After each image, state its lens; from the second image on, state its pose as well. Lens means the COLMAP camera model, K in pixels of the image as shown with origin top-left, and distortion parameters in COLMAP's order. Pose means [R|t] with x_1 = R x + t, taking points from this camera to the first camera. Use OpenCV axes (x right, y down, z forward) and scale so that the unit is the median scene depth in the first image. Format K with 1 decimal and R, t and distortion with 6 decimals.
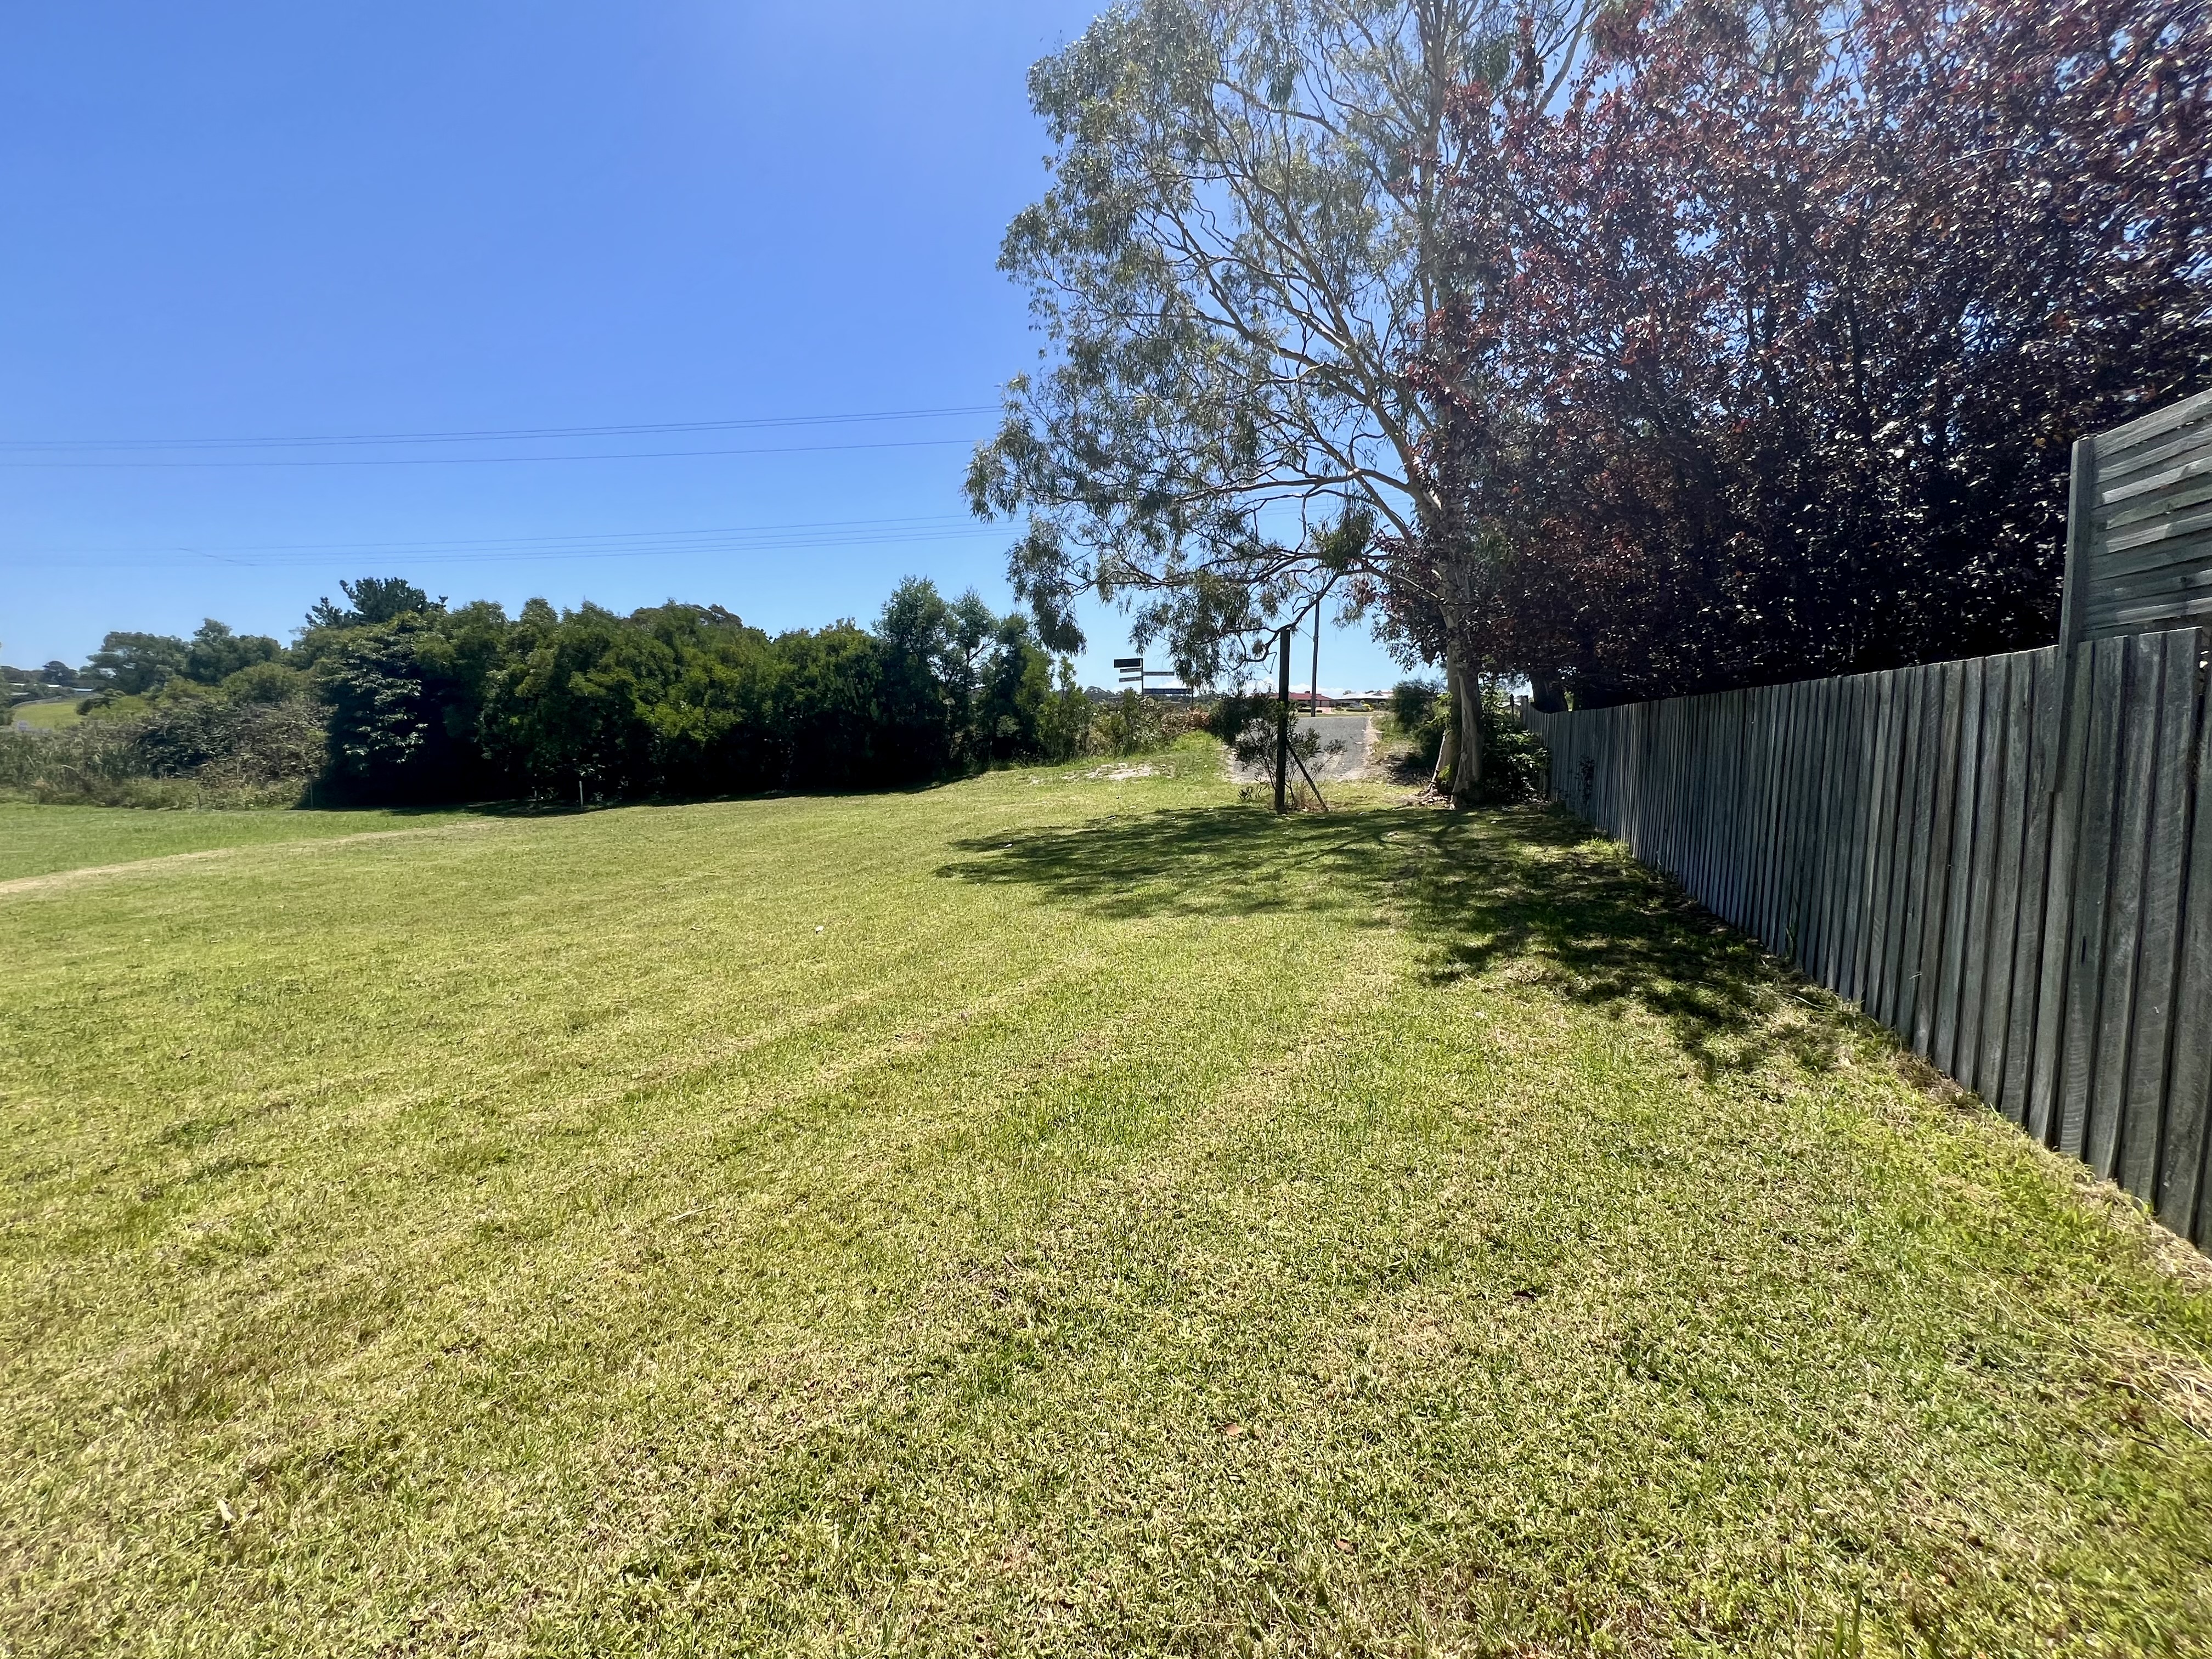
lens RADIAL K [[897.1, 0, 1085.1], [0, 897.1, 792.7], [0, 0, 1]] dist [0.000174, 0.000158]
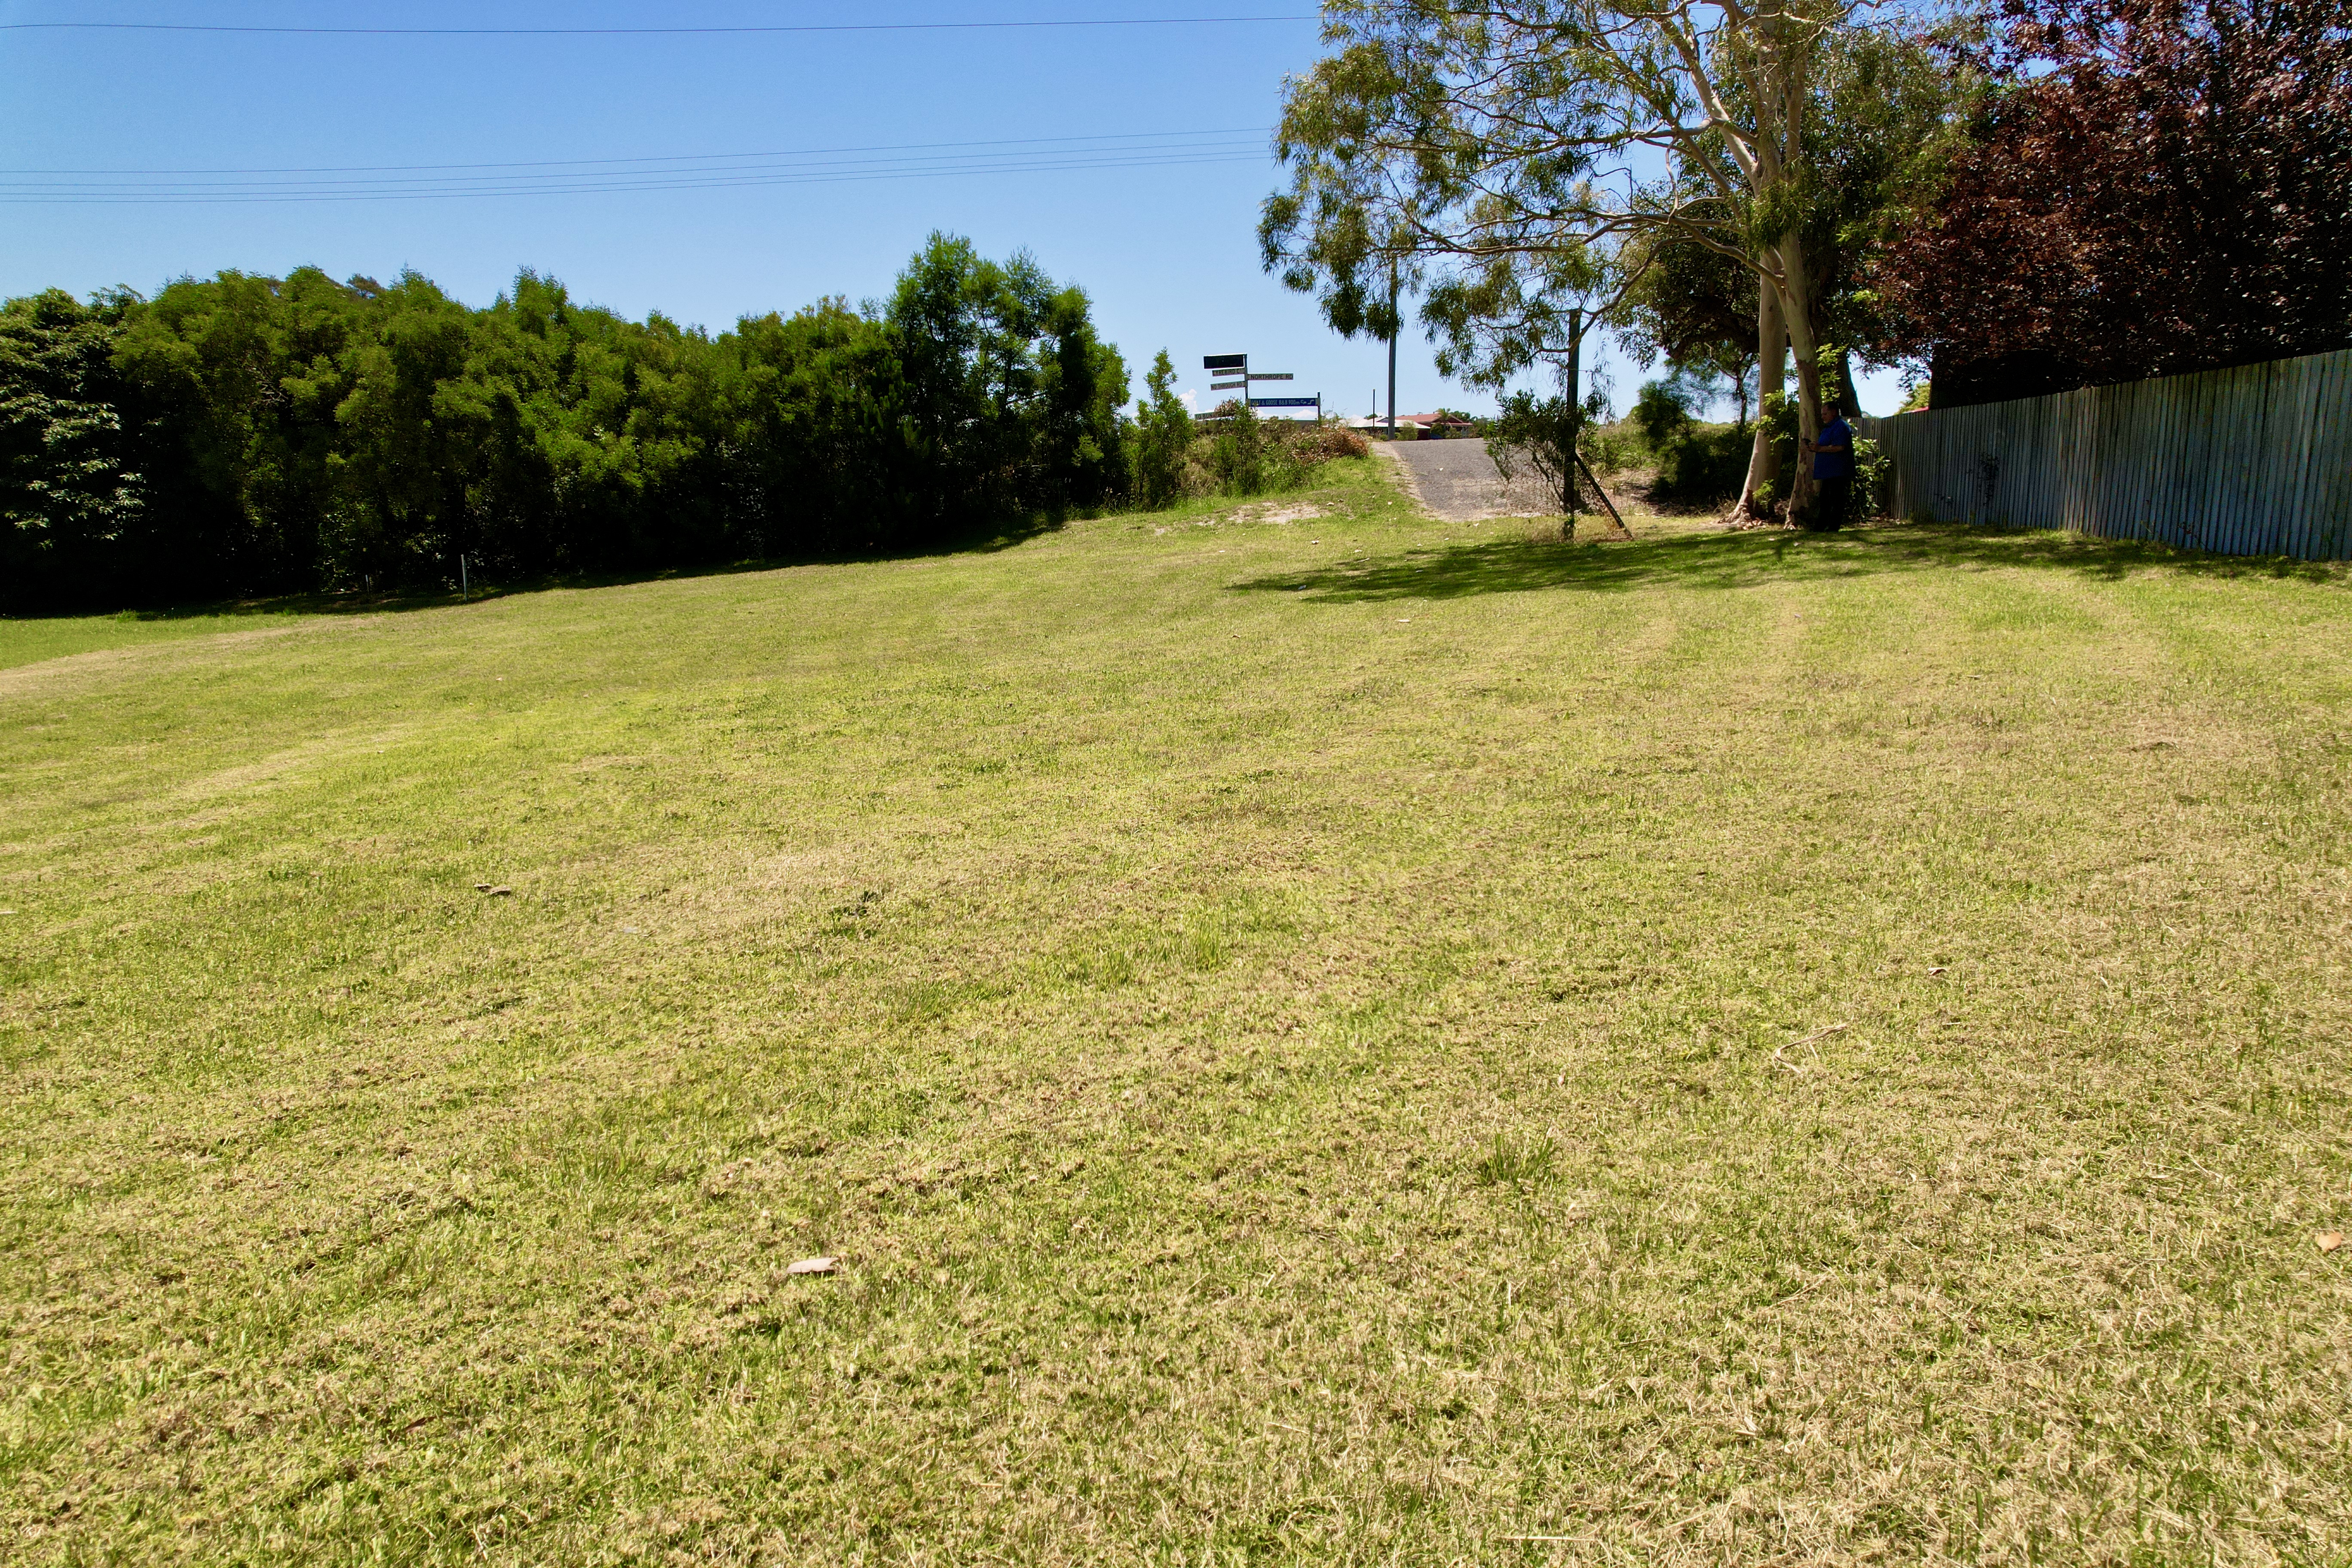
lens RADIAL K [[1490.2, 0, 1176.0], [0, 1490.2, 784.0], [0, 0, 1]] dist [-0.076839, 0.065291]
pose [[0.979057, -0.060977, 0.194239, -0.258323], [0.036290, 0.991082, 0.128214, 0.032617], [-0.200325, -0.118480, 0.972539, -0.148442]]
